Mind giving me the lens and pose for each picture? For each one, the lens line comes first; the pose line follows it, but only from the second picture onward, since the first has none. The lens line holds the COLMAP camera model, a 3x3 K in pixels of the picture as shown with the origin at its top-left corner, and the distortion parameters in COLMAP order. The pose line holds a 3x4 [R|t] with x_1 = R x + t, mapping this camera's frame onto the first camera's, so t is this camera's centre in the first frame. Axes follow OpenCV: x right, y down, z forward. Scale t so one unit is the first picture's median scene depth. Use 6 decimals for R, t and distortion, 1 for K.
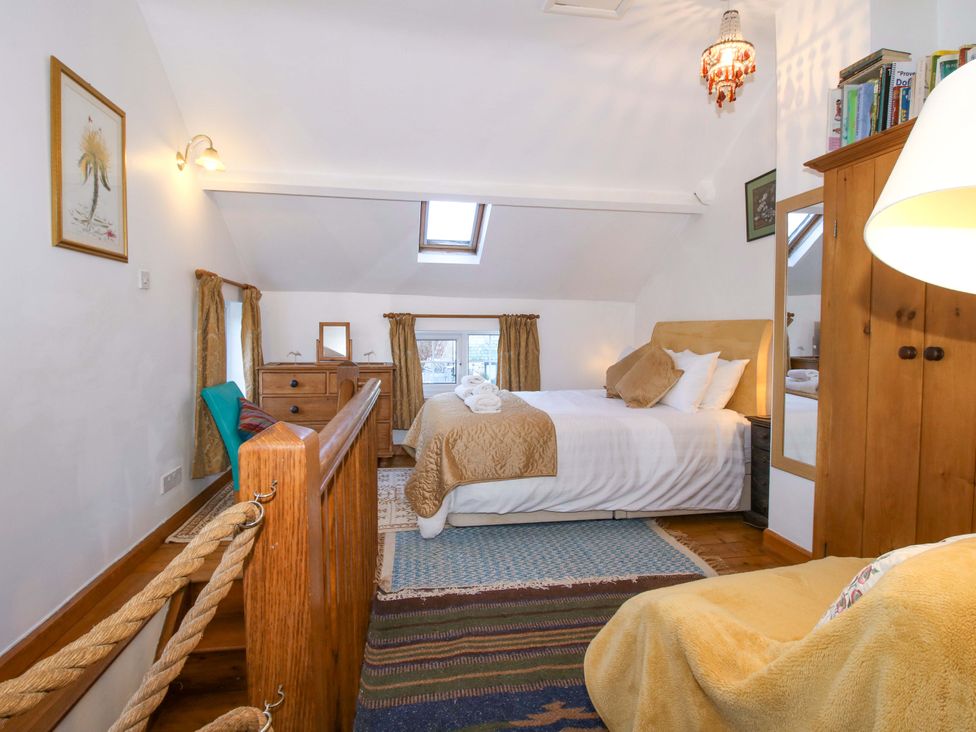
lens RADIAL K [[507.6, 0, 476.7], [0, 507.6, 359.8], [0, 0, 1]] dist [-0.001505, -0.013104]
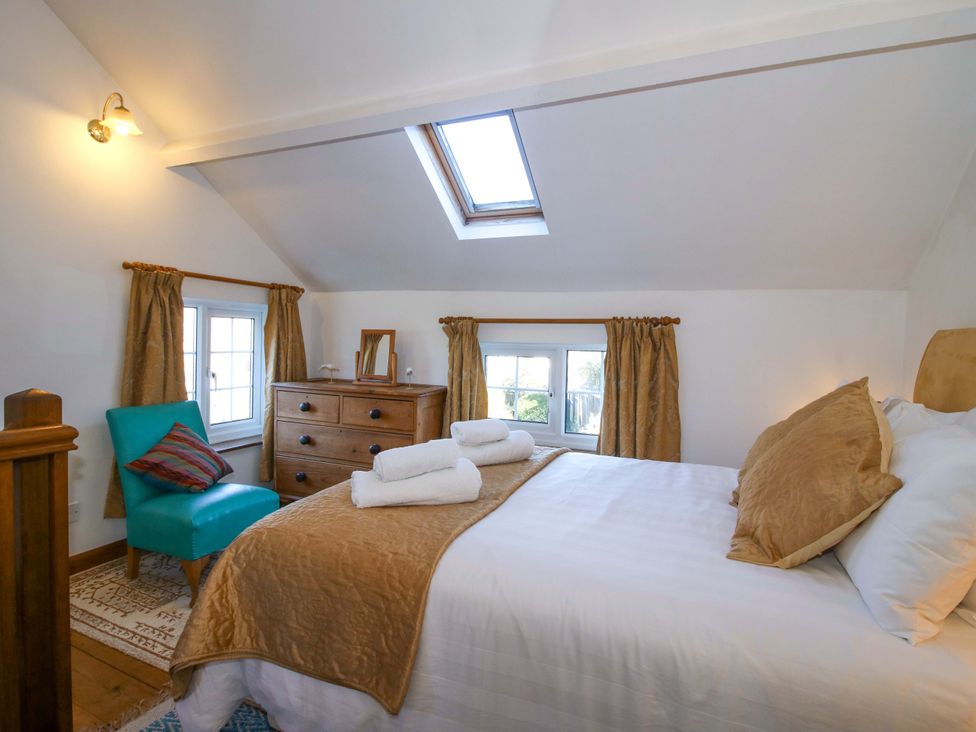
lens RADIAL K [[507.6, 0, 485.9], [0, 507.6, 355.5], [0, 0, 1]] dist [-0.001505, -0.013104]
pose [[0.844491, 0.030528, -0.534698, 0.345917], [-0.047530, 0.998707, -0.018049, -0.037123], [0.533456, 0.040657, 0.844850, 0.577115]]
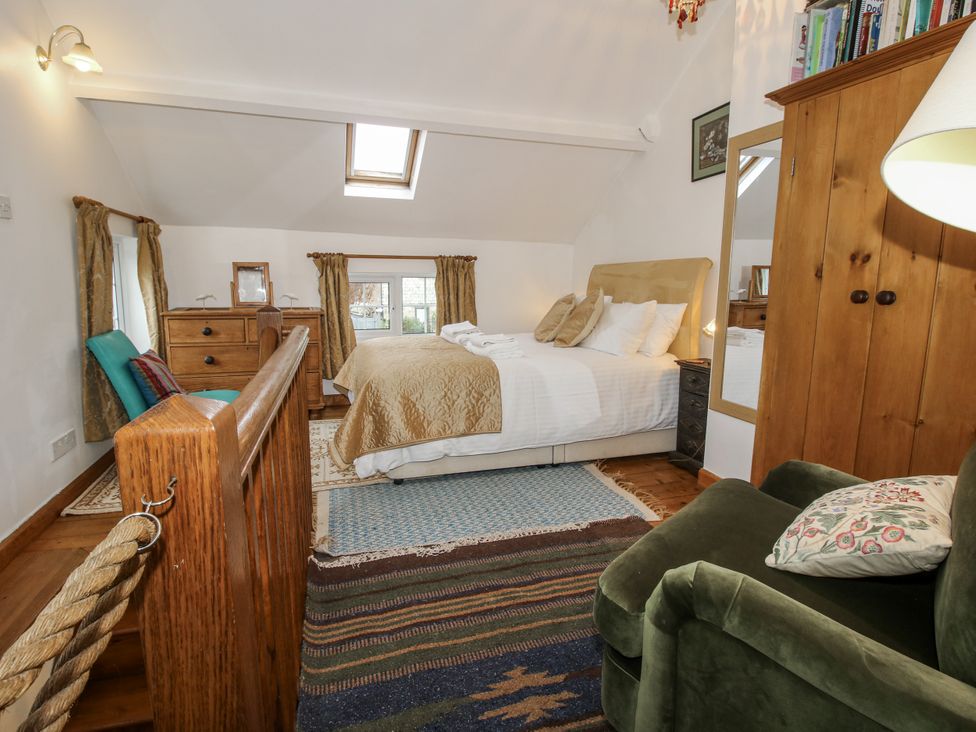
lens RADIAL K [[507.6, 0, 477.9], [0, 507.6, 360.6], [0, 0, 1]] dist [-0.001505, -0.013104]
pose [[0.989957, -0.017800, 0.140242, -0.015777], [0.002014, 0.993716, 0.111909, -0.000947], [-0.141352, -0.110503, 0.983773, 0.057391]]
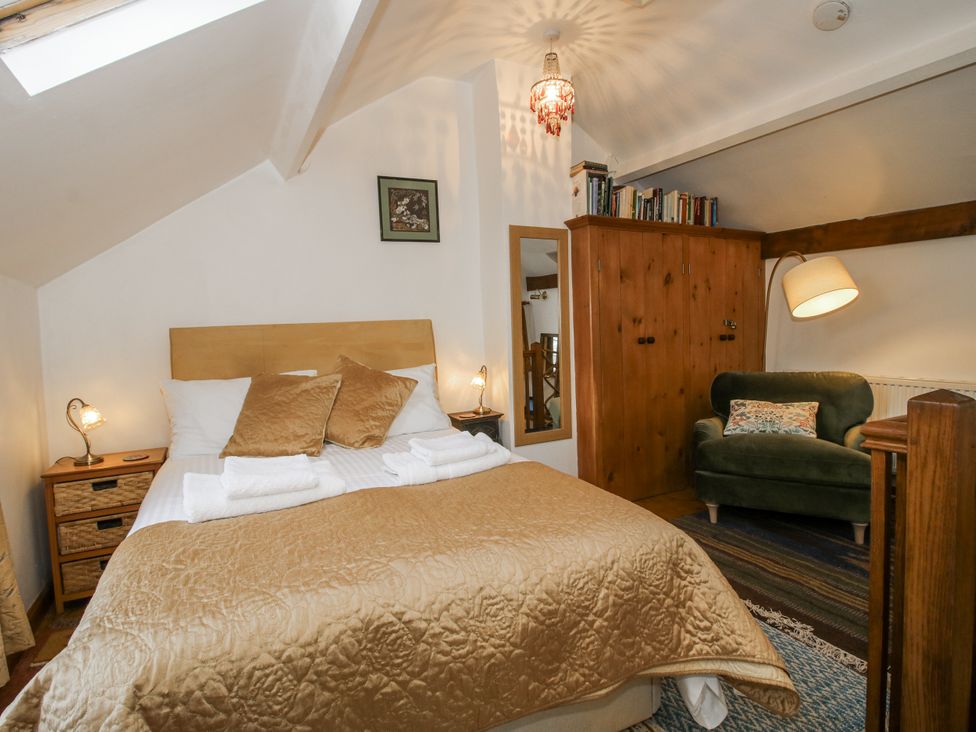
lens RADIAL K [[507.6, 0, 482.3], [0, 507.6, 365.8], [0, 0, 1]] dist [-0.001505, -0.013104]
pose [[-0.321378, -0.044974, 0.945883, -0.401732], [0.083585, 0.993626, 0.075643, -0.059342], [-0.943255, 0.103371, -0.315570, 1.116902]]
